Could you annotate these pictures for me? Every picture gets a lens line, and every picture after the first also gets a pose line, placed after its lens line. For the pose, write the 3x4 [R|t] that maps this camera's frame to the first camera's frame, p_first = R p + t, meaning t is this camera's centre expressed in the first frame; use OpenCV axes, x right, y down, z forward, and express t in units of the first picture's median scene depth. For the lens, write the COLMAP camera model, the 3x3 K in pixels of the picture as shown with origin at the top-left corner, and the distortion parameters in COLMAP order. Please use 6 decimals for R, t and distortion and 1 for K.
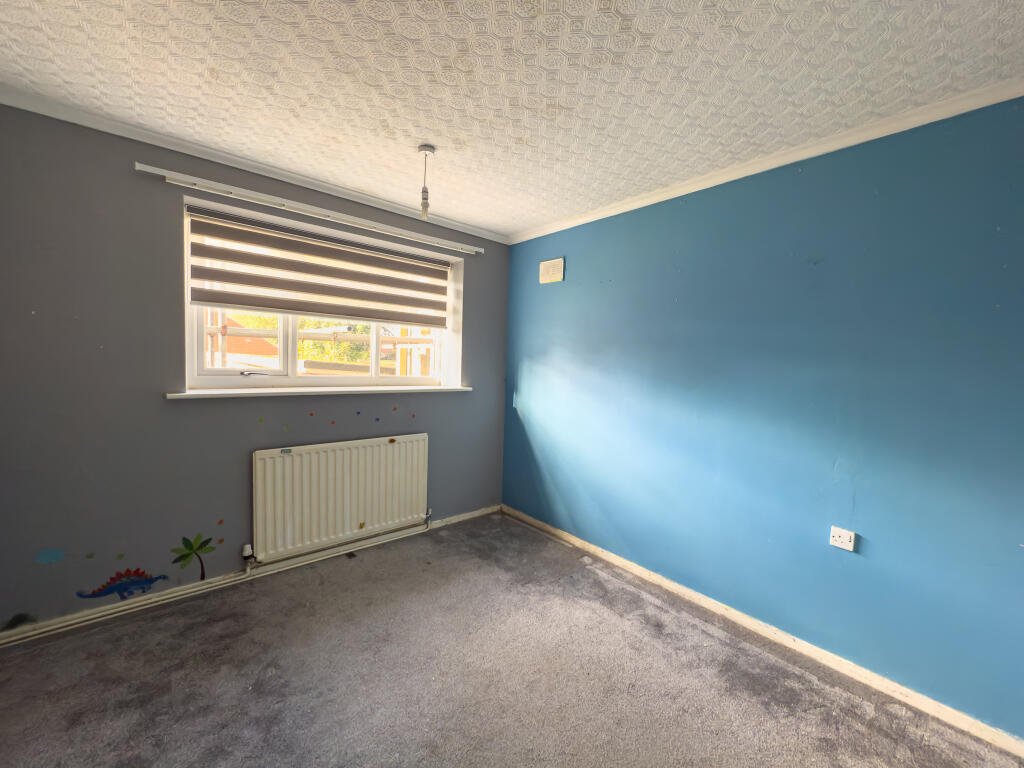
lens RADIAL K [[411.7, 0, 512.0], [0, 411.7, 384.0], [0, 0, 1]] dist [-0.001728, -0.000056]
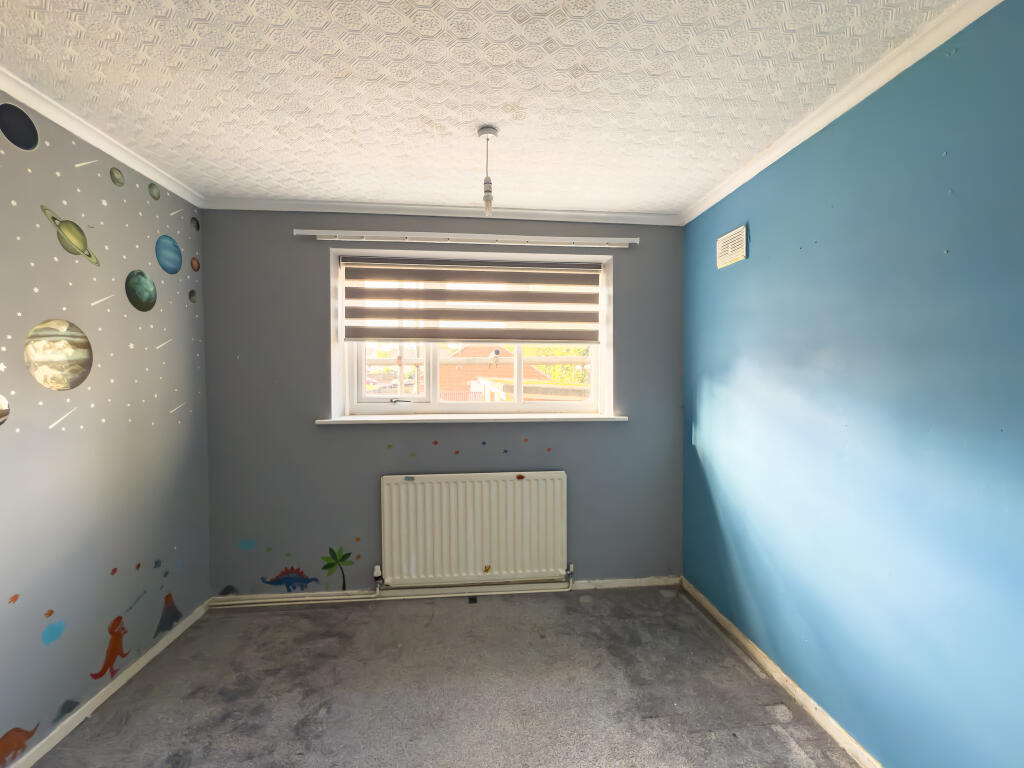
lens RADIAL K [[428.4, 0, 512.0], [0, 428.4, 384.0], [0, 0, 1]] dist [-0.002808, 0.000233]
pose [[0.814224, -0.023484, -0.580075, 0.259269], [-0.004019, 0.998930, -0.046083, -0.019455], [0.580537, 0.039854, 0.813258, 0.280191]]
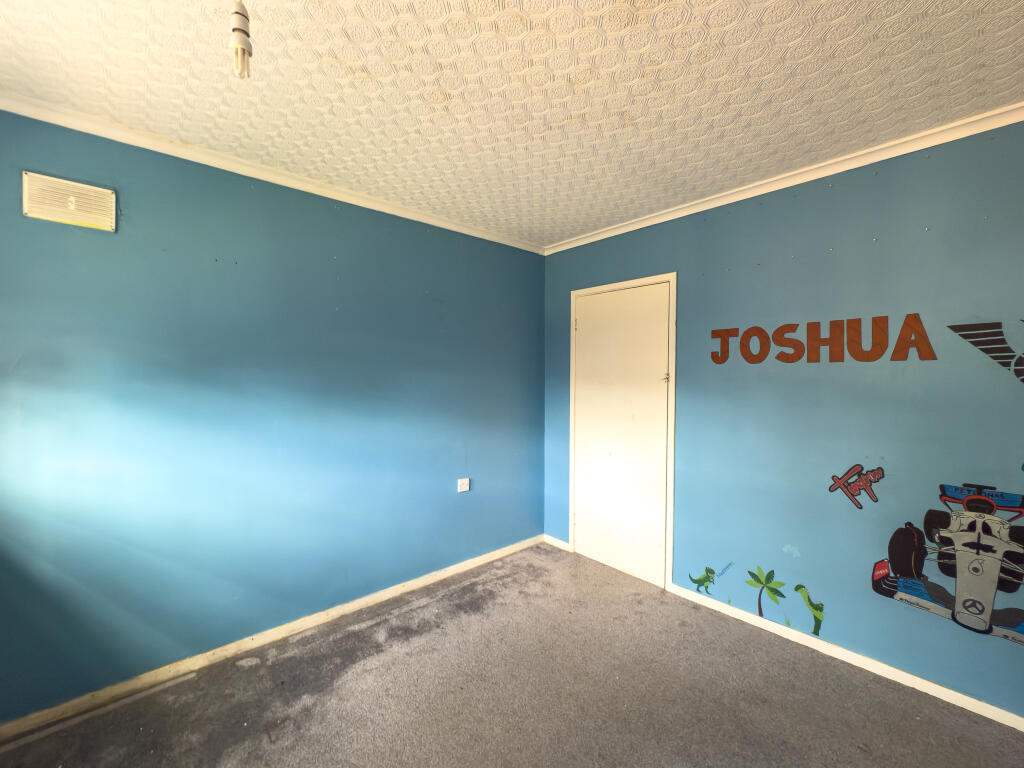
lens RADIAL K [[428.4, 0, 512.0], [0, 428.4, 384.0], [0, 0, 1]] dist [-0.002808, 0.000233]
pose [[-0.018667, -0.058690, 0.998102, -0.573036], [0.056204, 0.996636, 0.059655, -0.064726], [-0.998245, 0.057211, -0.015306, 0.597977]]
